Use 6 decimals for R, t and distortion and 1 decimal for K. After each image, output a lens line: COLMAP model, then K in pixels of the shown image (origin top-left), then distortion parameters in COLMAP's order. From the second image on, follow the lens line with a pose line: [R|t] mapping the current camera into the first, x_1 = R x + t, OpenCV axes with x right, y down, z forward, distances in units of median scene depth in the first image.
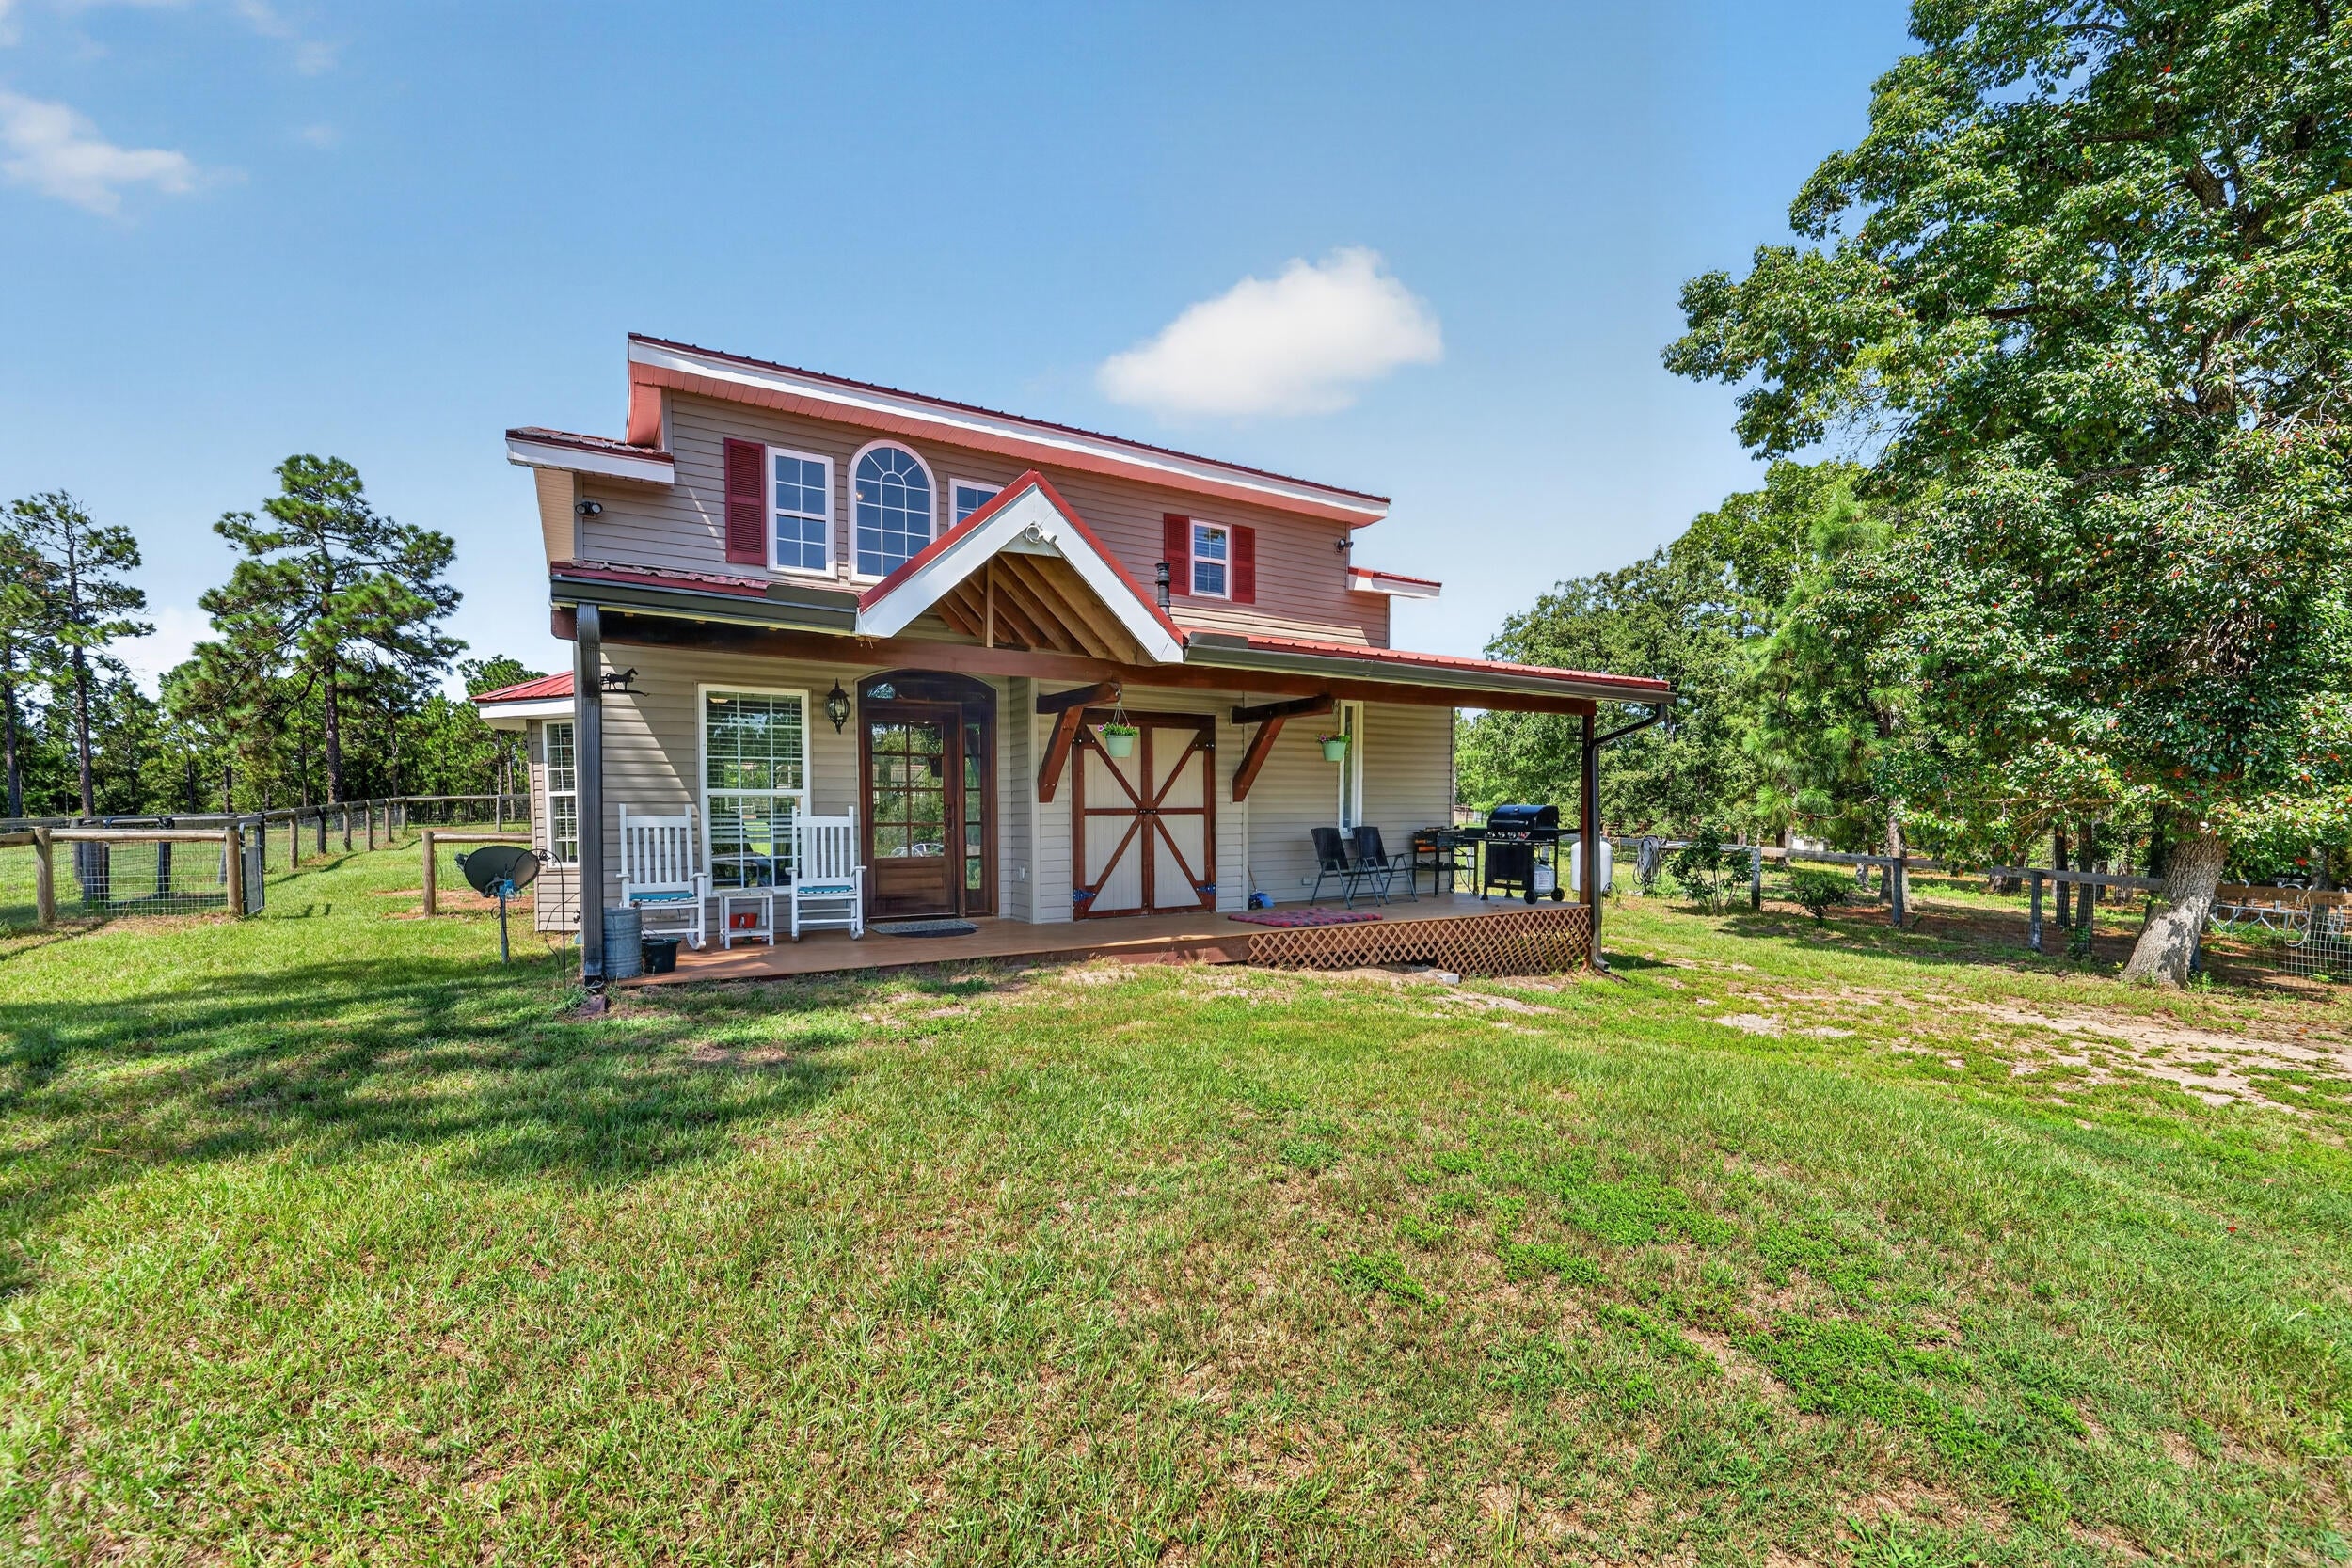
lens RADIAL K [[955.8, 0, 1171.4], [0, 955.8, 831.9], [0, 0, 1]] dist [0.000810, 0.000132]
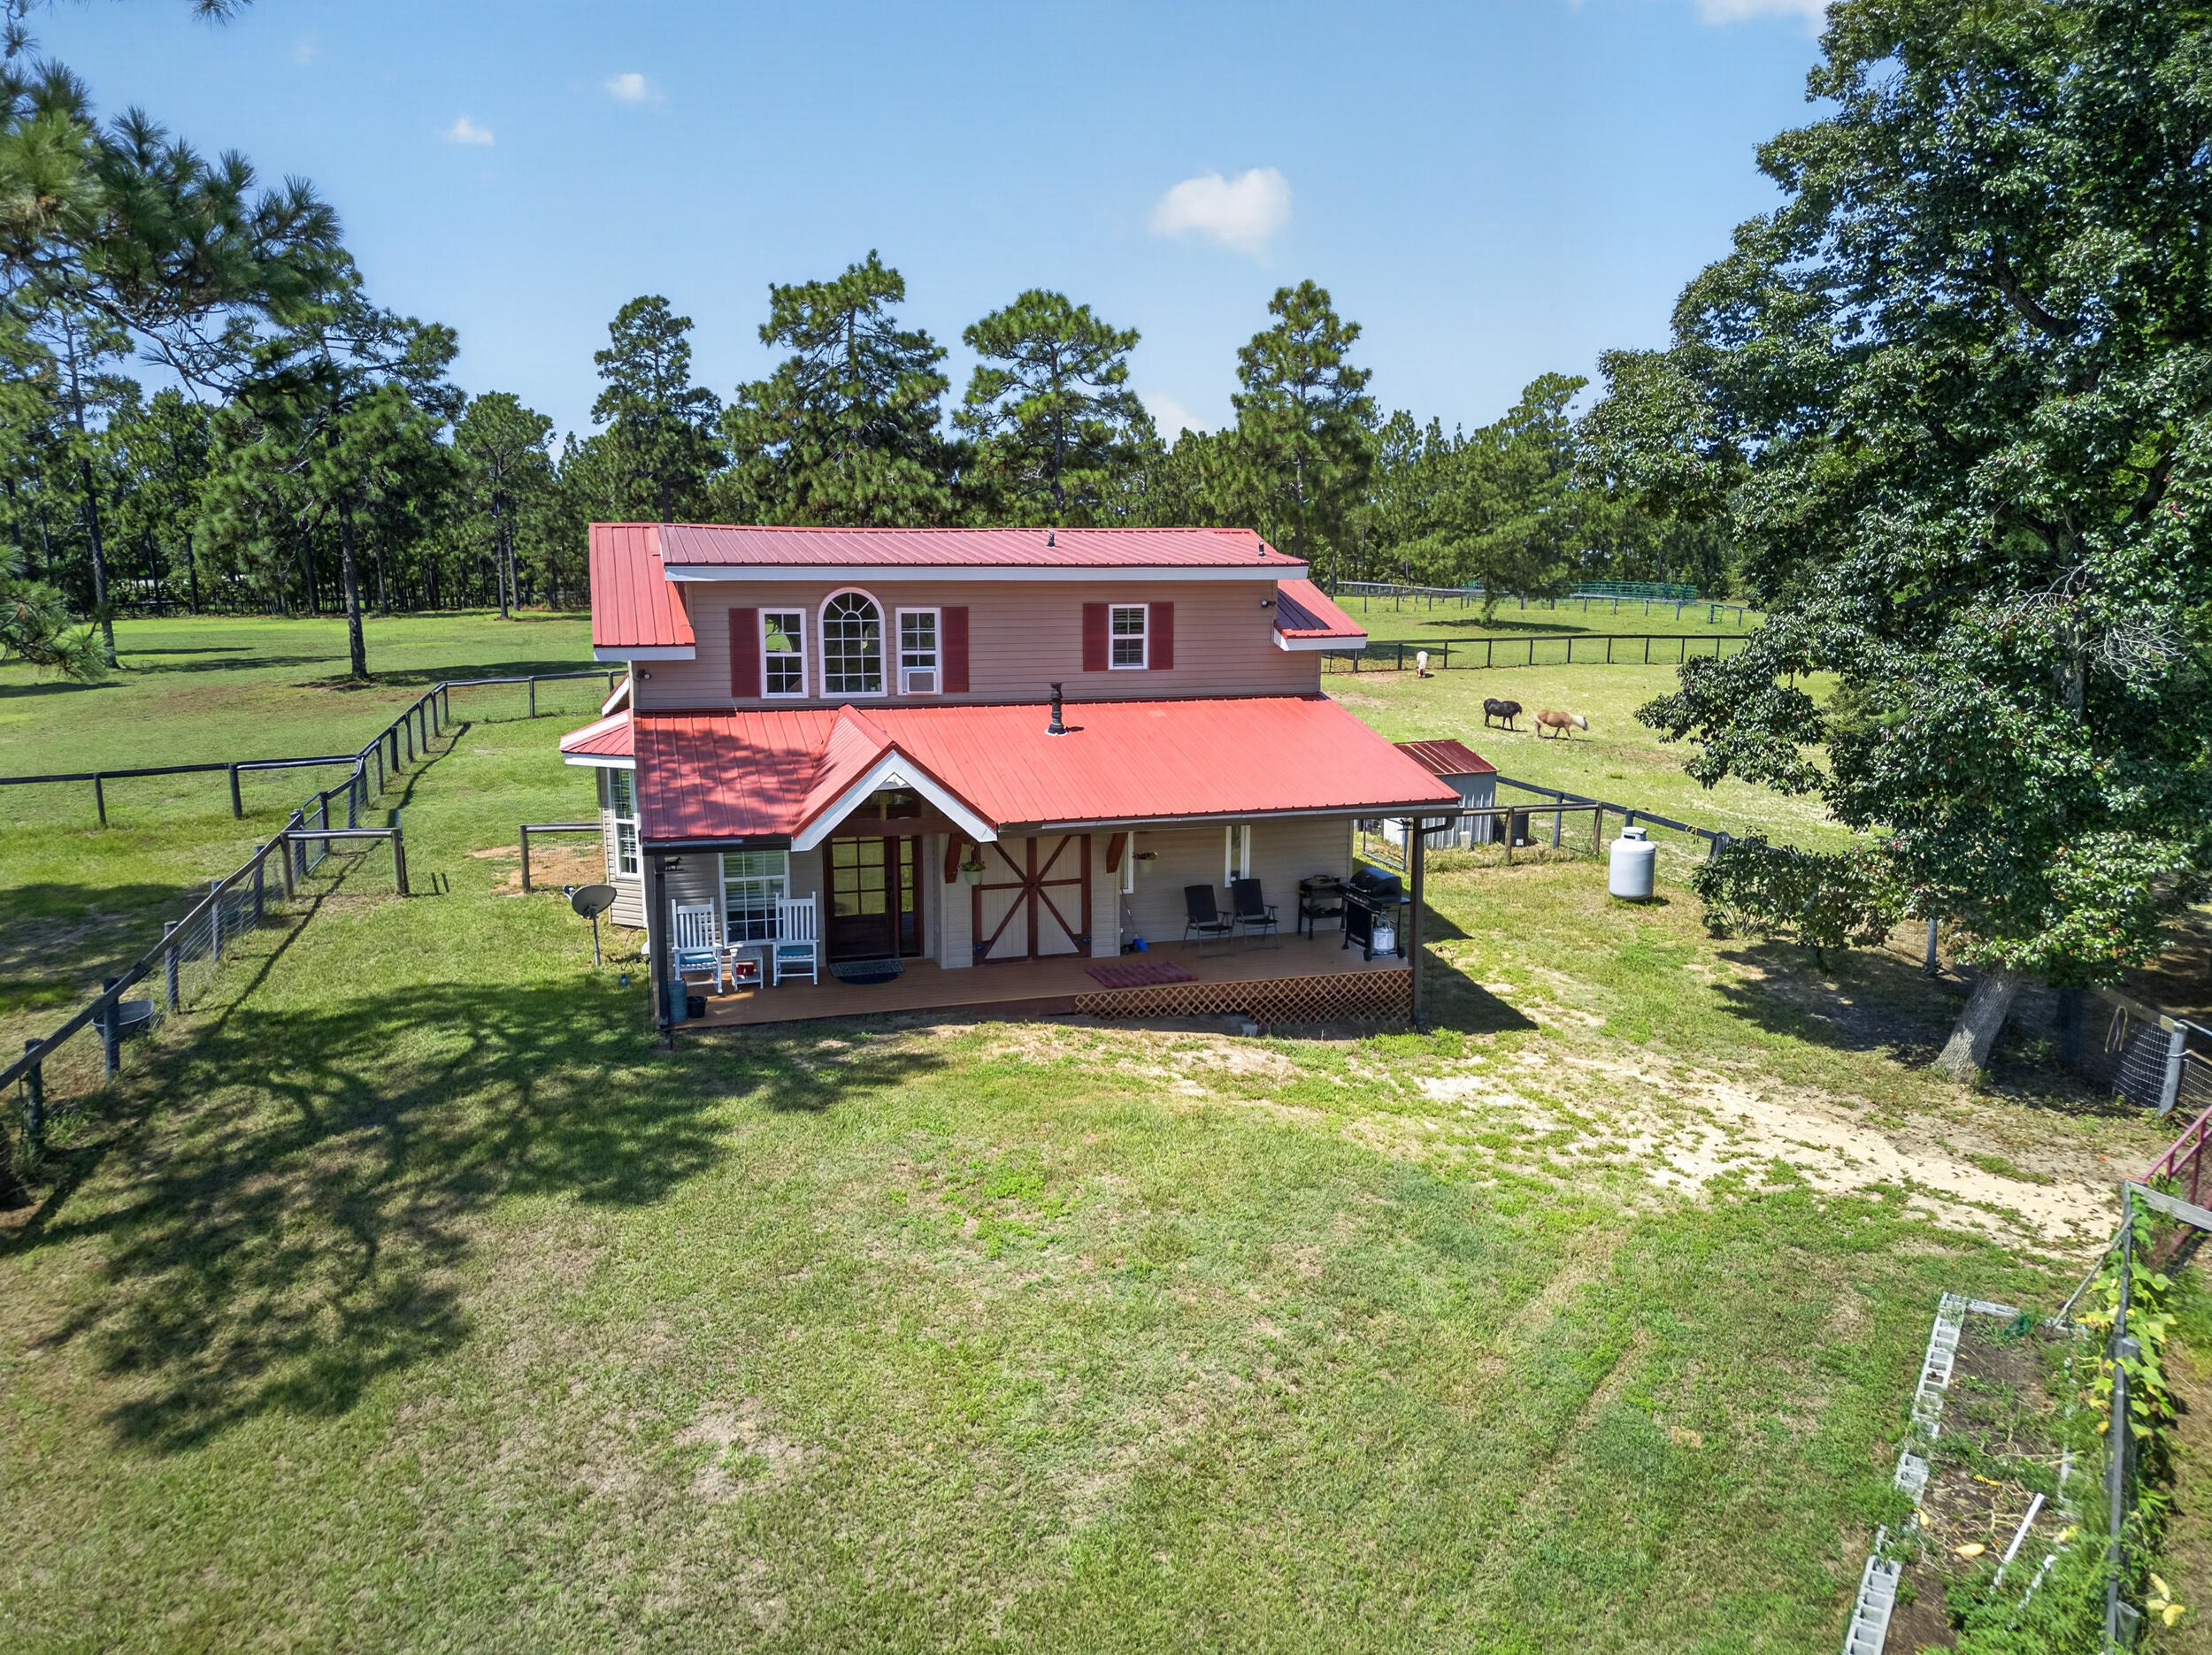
lens RADIAL K [[1504.1, 0, 1106.0], [0, 1504.1, 827.5], [0, 0, 1]] dist [-0.007043, -0.002614]
pose [[0.974689, 0.044935, -0.219003, 0.480447], [-0.011339, 0.988268, 0.152308, -0.381894], [0.223278, -0.145970, 0.963763, -0.884154]]
